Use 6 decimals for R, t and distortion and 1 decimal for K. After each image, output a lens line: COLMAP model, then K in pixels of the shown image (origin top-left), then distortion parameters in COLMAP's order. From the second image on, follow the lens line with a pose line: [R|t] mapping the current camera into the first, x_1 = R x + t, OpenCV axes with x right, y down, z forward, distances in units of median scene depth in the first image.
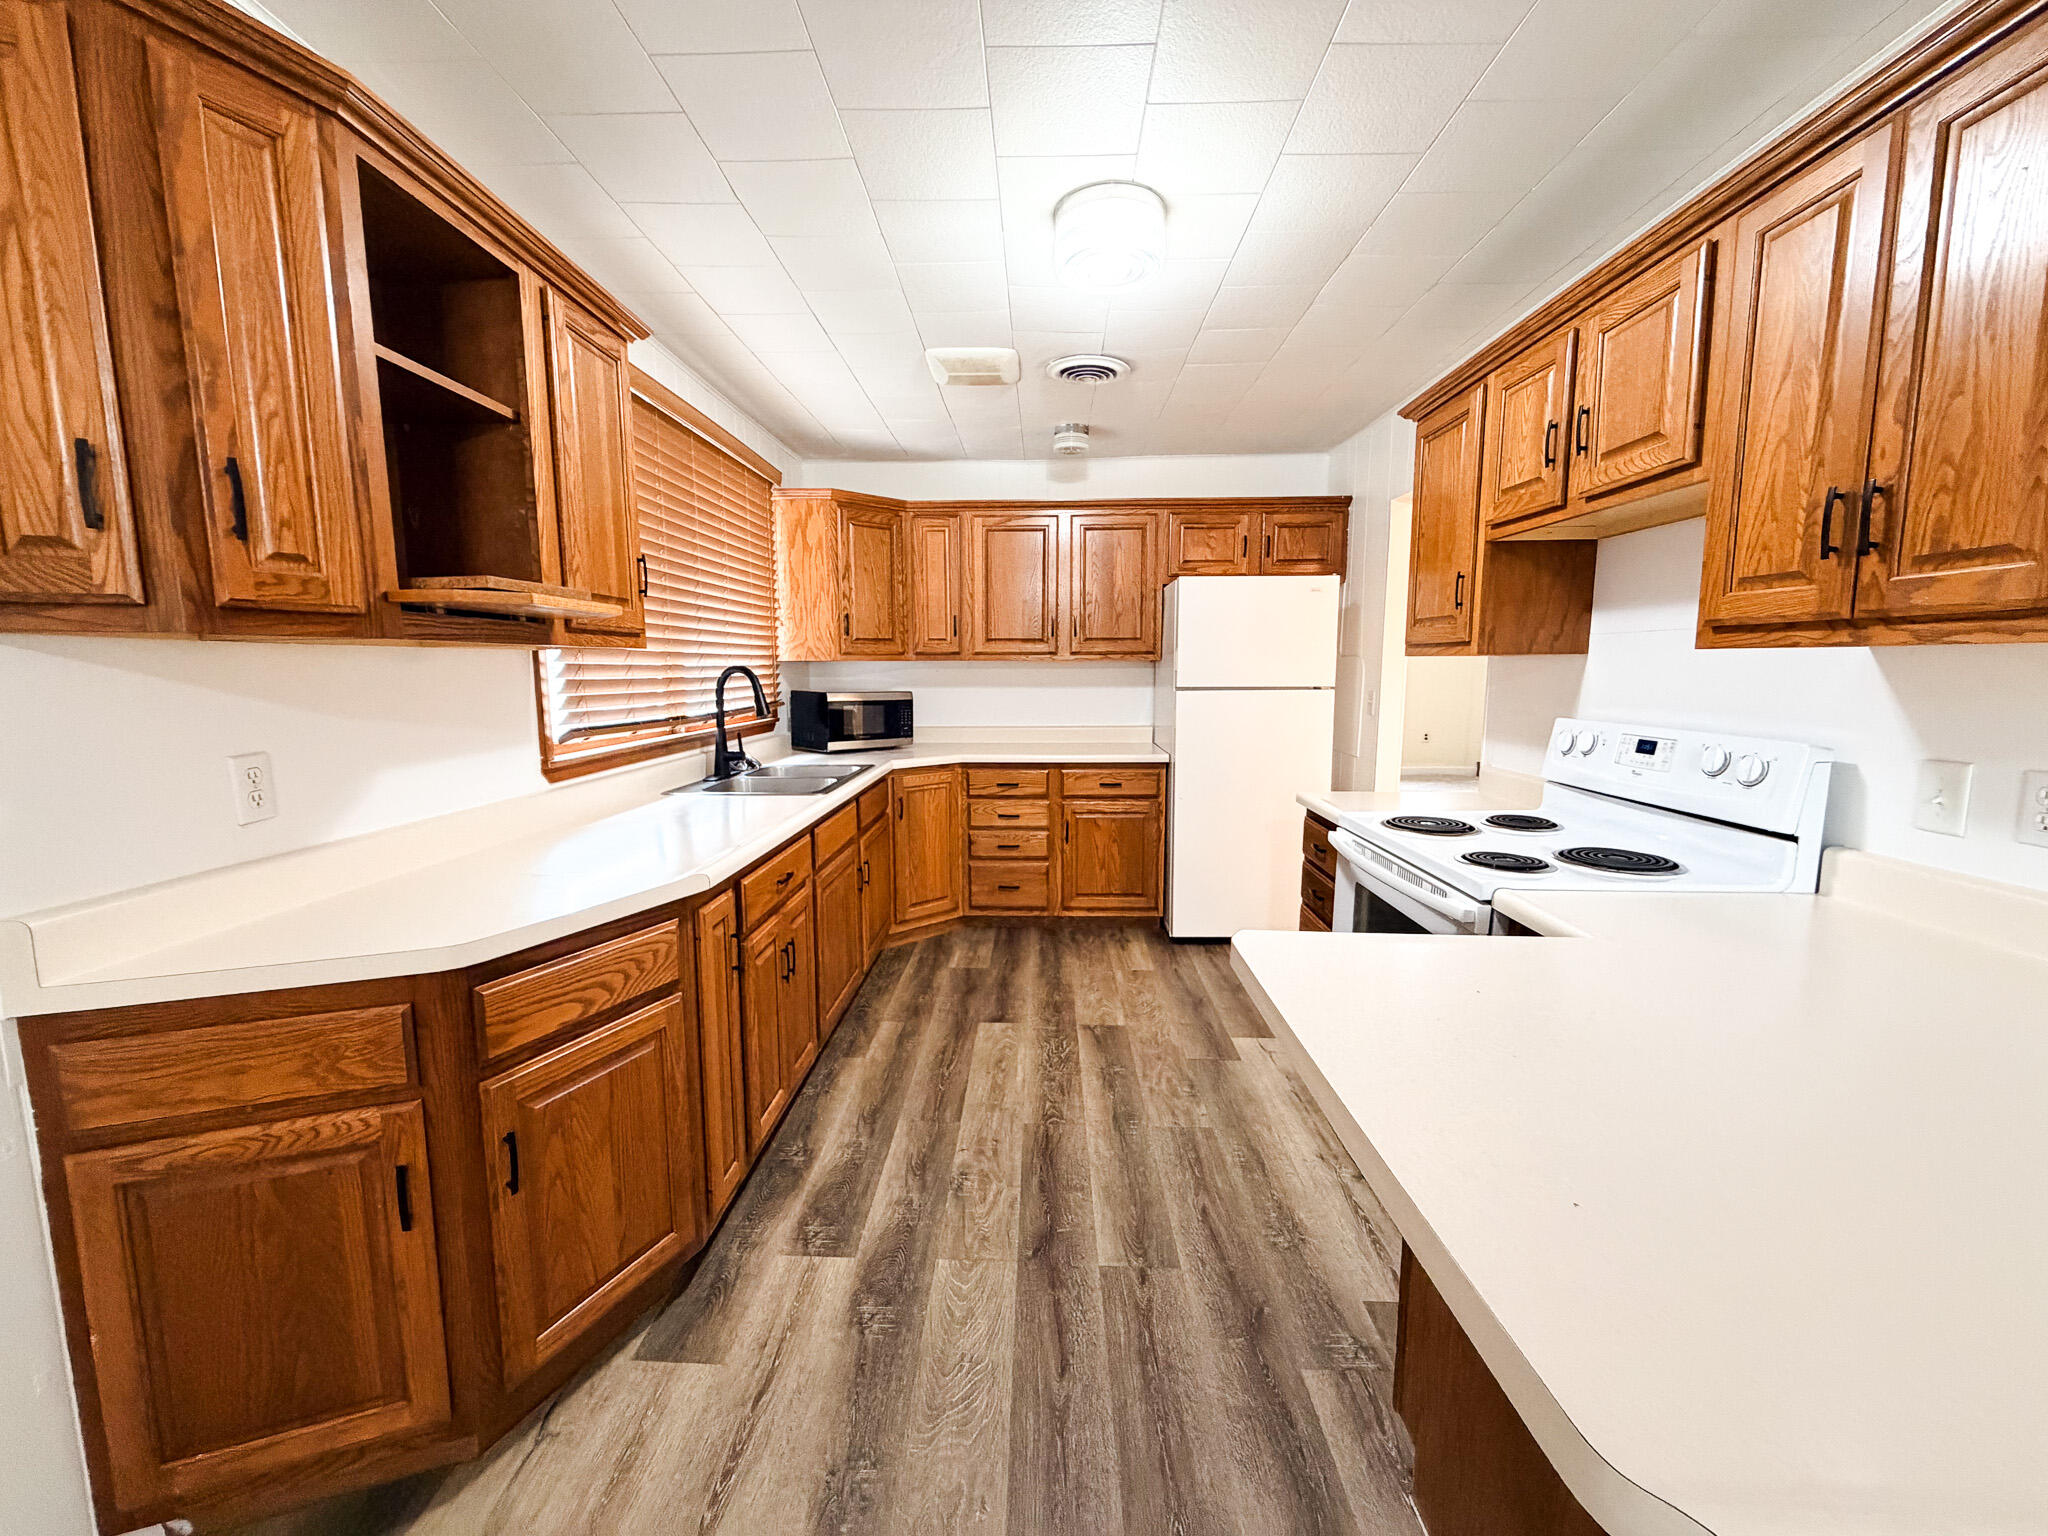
lens RADIAL K [[814.7, 0, 1014.0], [0, 814.7, 769.6], [0, 0, 1]] dist [-0.000375, 0.000505]
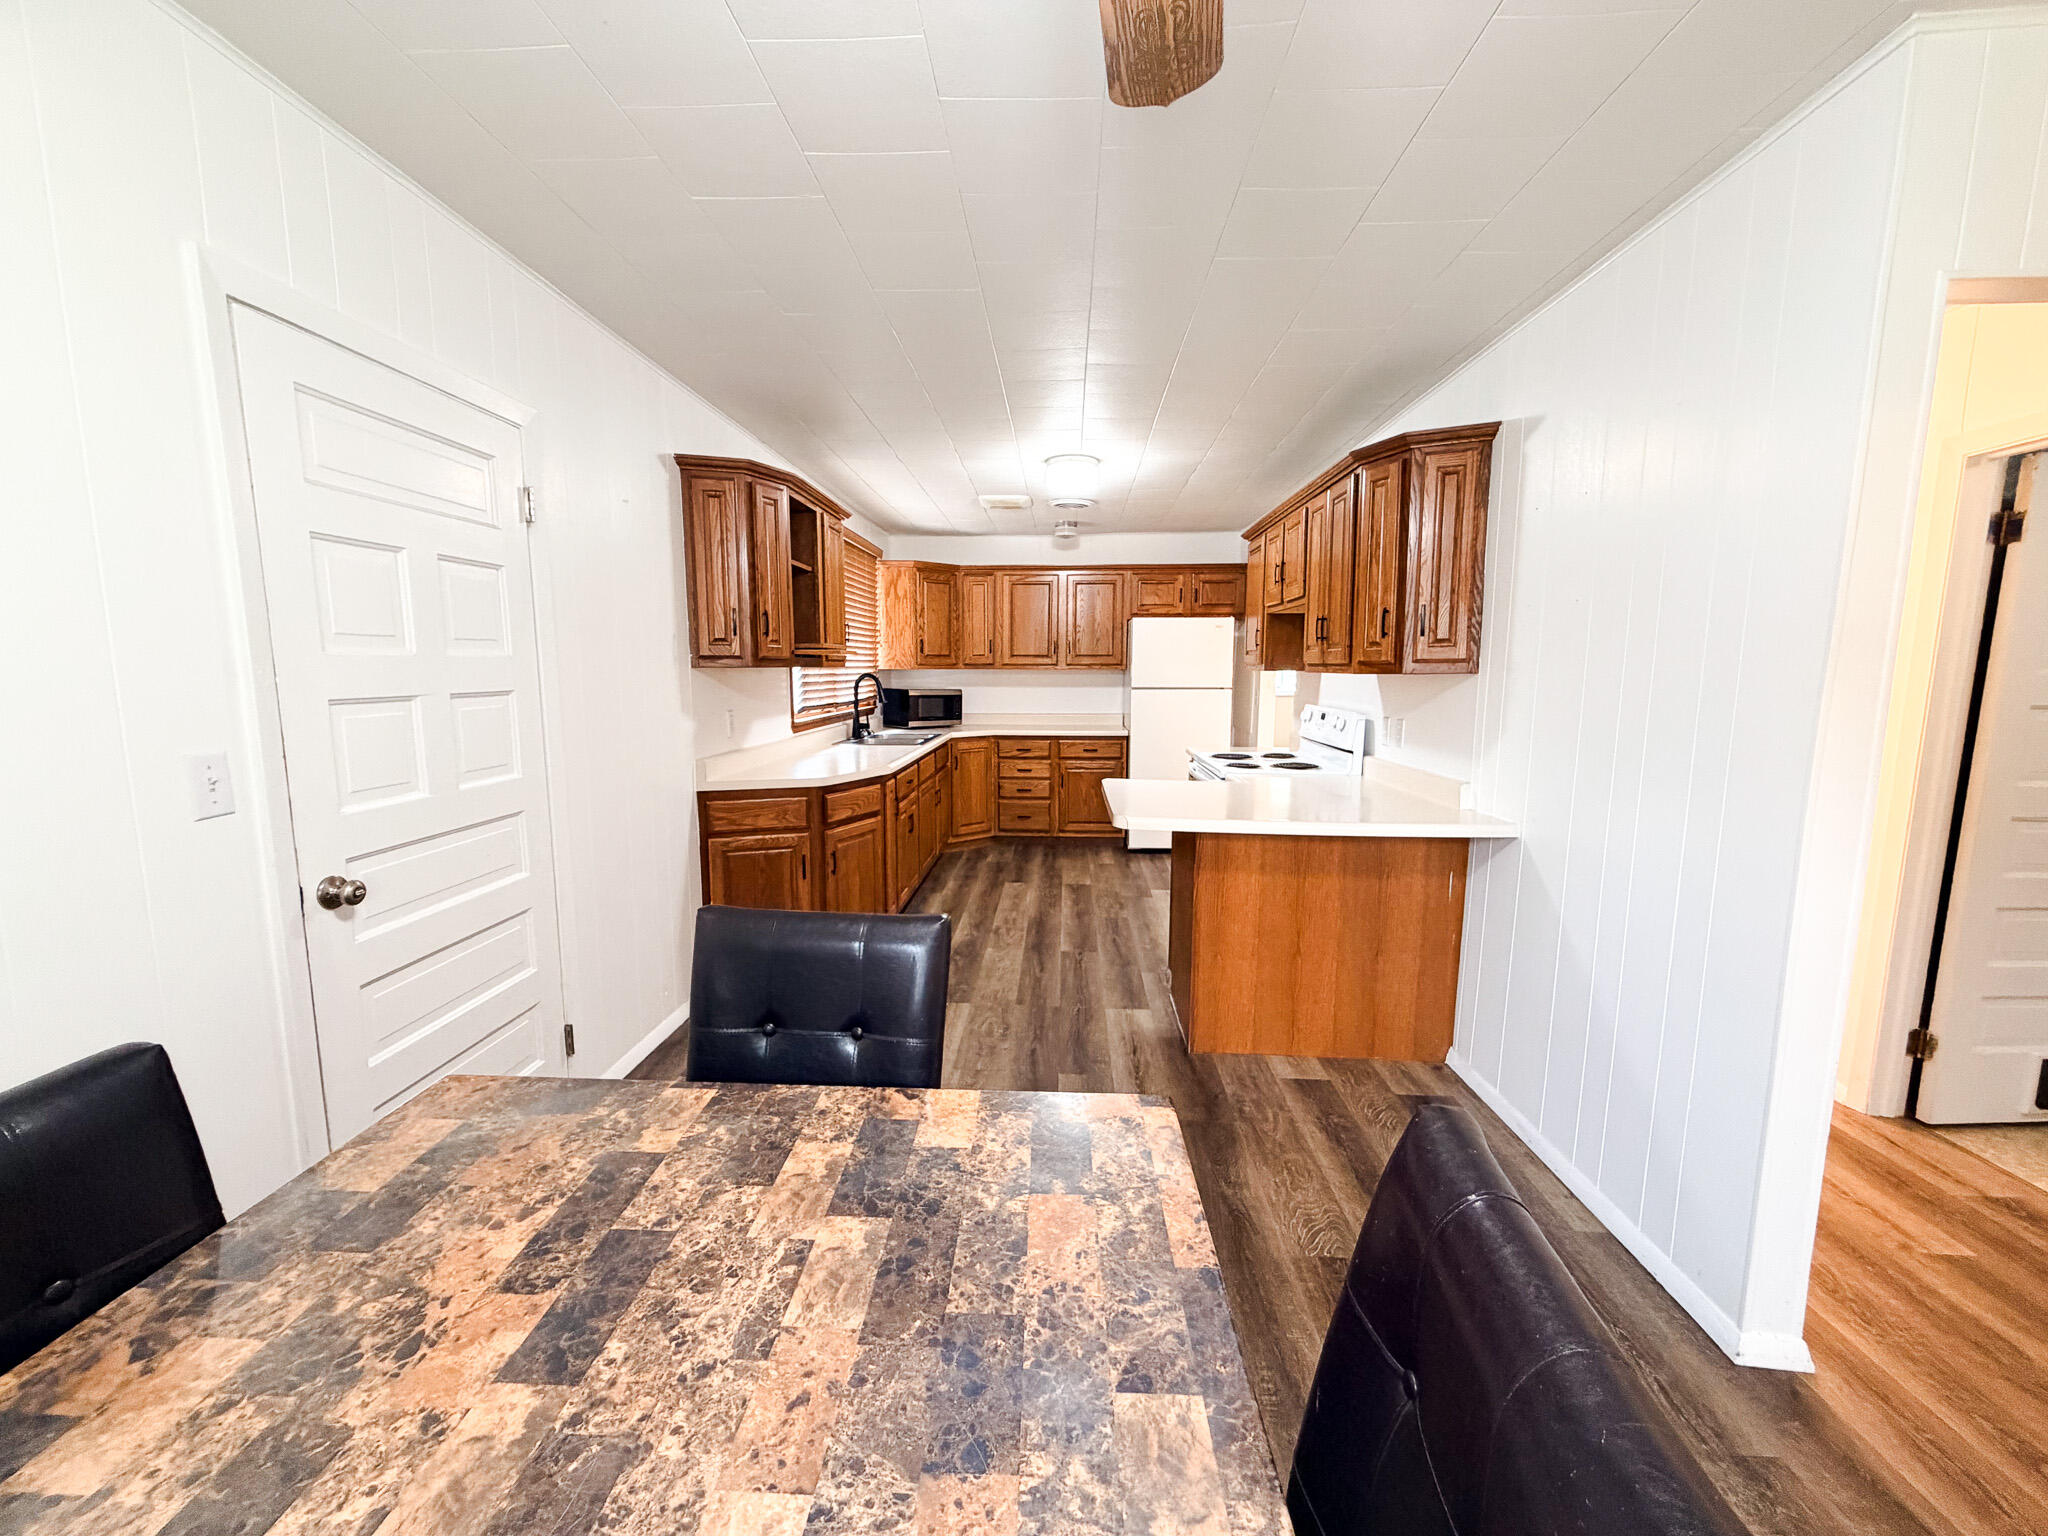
lens RADIAL K [[814.7, 0, 1014.0], [0, 814.7, 769.6], [0, 0, 1]] dist [-0.000375, 0.000505]
pose [[0.999623, 0.008104, -0.026251, 0.024383], [-0.008107, 0.999967, -0.000010, 0.096179], [0.026250, 0.000223, 0.999655, -0.937311]]
